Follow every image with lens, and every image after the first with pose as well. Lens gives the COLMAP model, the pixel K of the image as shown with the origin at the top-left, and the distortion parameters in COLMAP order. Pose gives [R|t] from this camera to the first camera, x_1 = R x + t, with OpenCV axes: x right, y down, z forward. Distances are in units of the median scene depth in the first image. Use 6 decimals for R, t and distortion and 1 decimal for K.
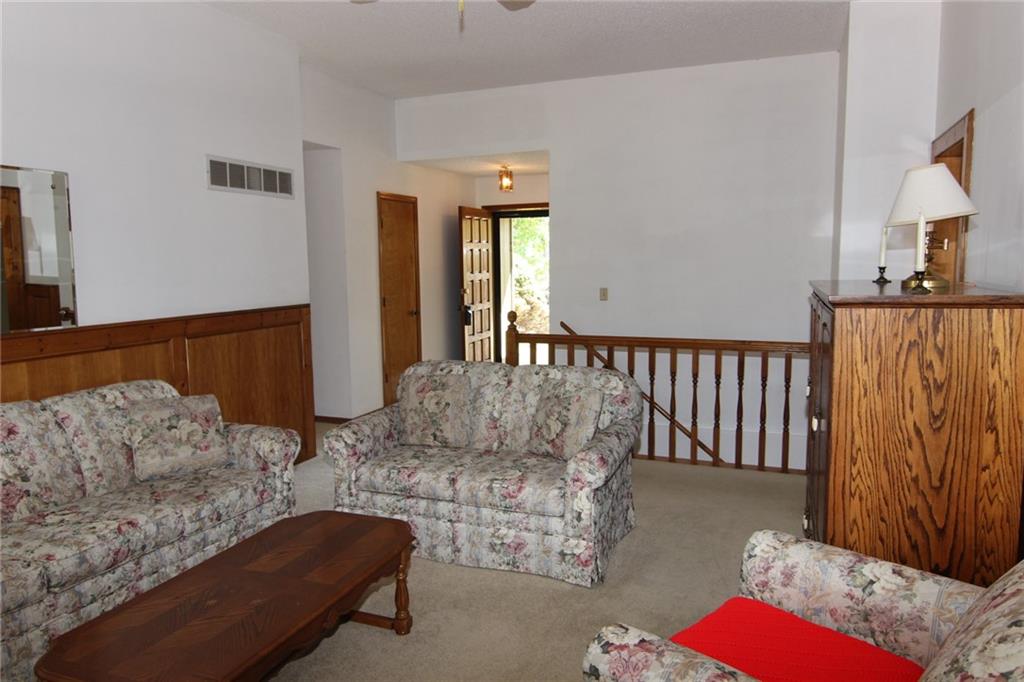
lens RADIAL K [[704.7, 0, 510.2], [0, 704.7, 342.8], [0, 0, 1]] dist [0.008845, -0.025339]
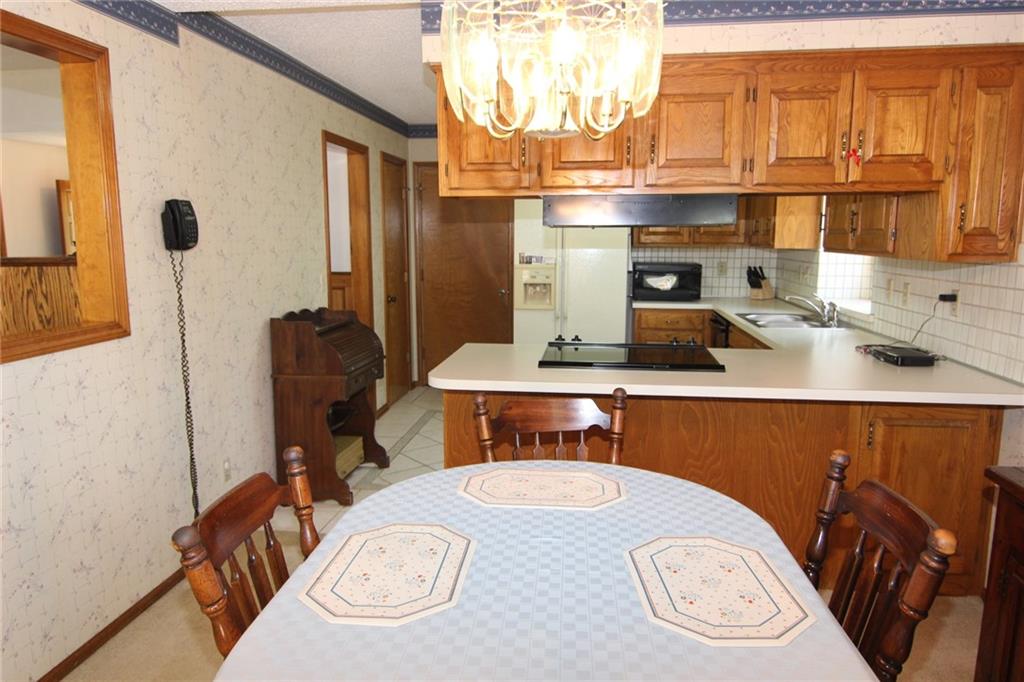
lens RADIAL K [[704.7, 0, 509.7], [0, 704.7, 341.3], [0, 0, 1]] dist [0.008845, -0.025339]
pose [[0.965506, -0.024624, 0.259213, 0.715763], [0.016844, 0.999340, 0.032190, 0.045903], [-0.259835, -0.026714, 0.965284, -0.399397]]
